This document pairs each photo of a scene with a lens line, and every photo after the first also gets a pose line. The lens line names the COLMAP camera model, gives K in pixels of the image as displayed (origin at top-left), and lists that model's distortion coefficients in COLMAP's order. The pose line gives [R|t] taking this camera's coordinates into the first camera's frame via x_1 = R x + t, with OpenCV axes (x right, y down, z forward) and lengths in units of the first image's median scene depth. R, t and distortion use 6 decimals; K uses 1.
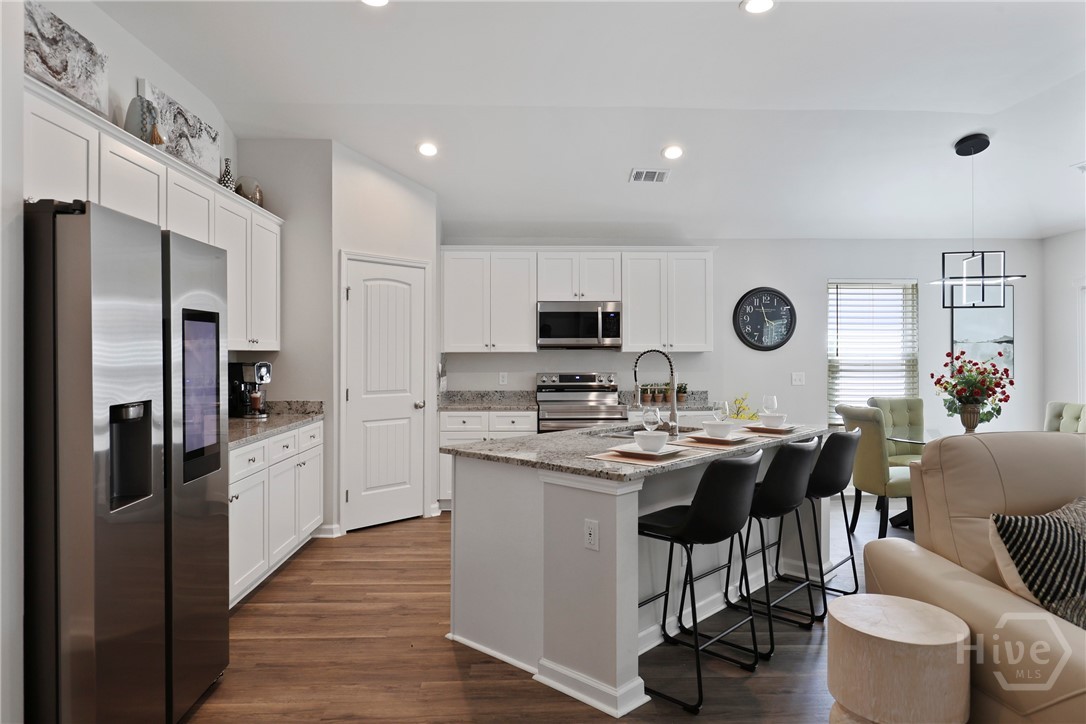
lens RADIAL K [[676.1, 0, 538.9], [0, 676.1, 357.0], [0, 0, 1]] dist [-0.005452, -0.000486]
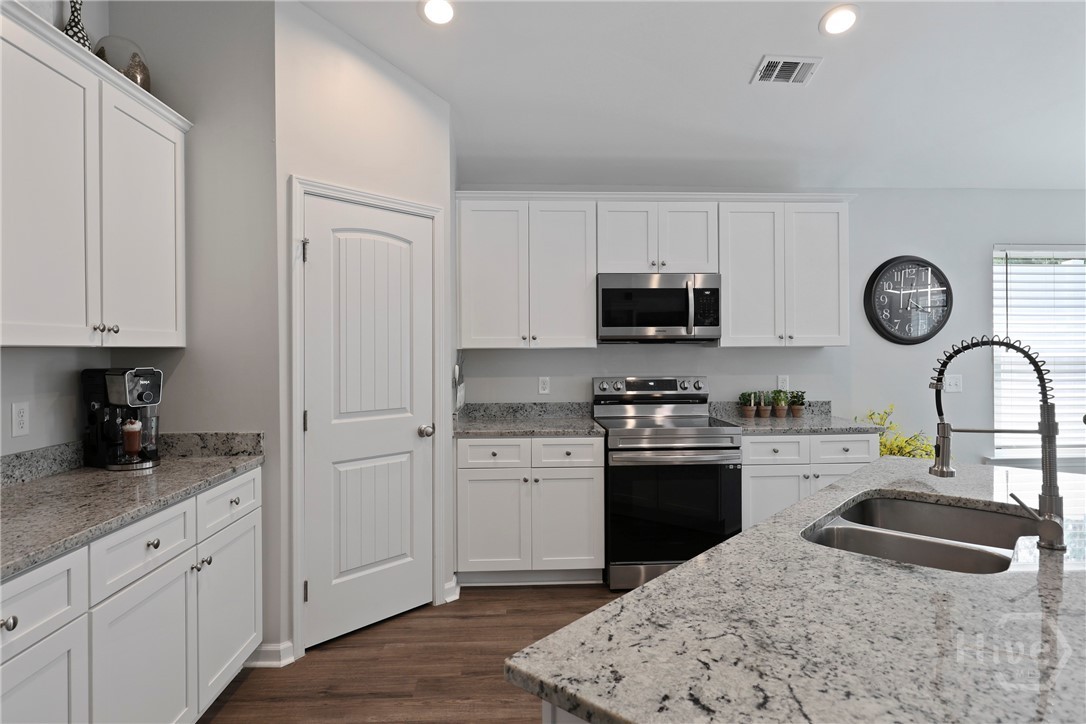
lens RADIAL K [[610.6, 0, 541.5], [0, 610.6, 356.4], [0, 0, 1]] dist [-0.000421, -0.000598]
pose [[0.999793, -0.004959, 0.019710, -0.075518], [0.004836, 0.999969, 0.006267, -0.002693], [-0.019741, -0.006170, 0.999786, 0.403241]]
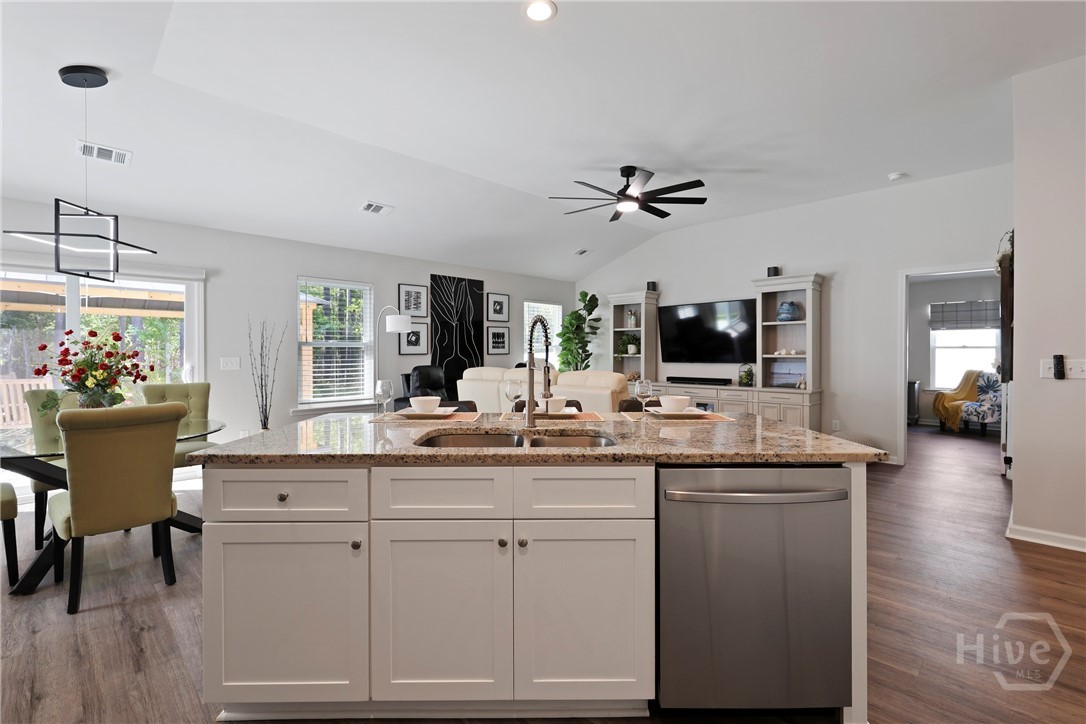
lens RADIAL K [[490.9, 0, 542.7], [0, 490.9, 358.3], [0, 0, 1]] dist [-0.003056, 0.000494]
pose [[-0.684994, -0.007890, 0.728506, -0.146927], [0.003981, 0.999886, 0.014573, 0.016104], [-0.728538, 0.012883, -0.684884, 0.877632]]
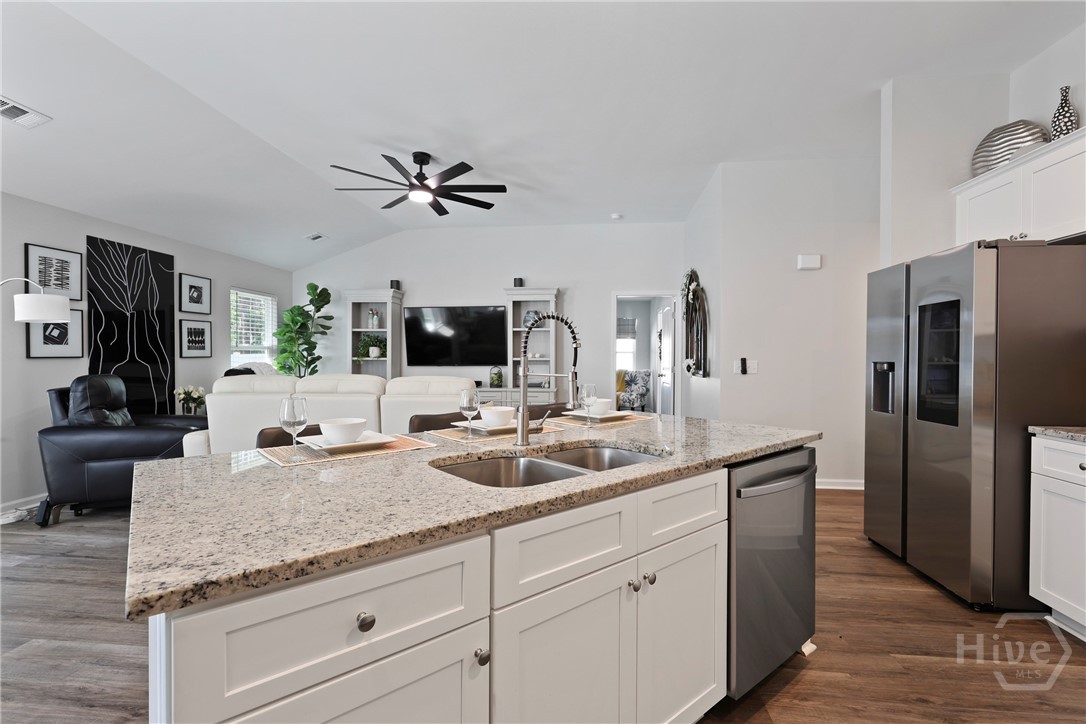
lens RADIAL K [[488.4, 0, 543.0], [0, 488.4, 362.0], [0, 0, 1]] dist [0.000663, 0.000215]
pose [[-0.990794, -0.003274, 0.135339, 0.073415], [-0.000974, 0.999854, 0.017056, 0.015770], [-0.135375, 0.016767, -0.990653, 0.933196]]
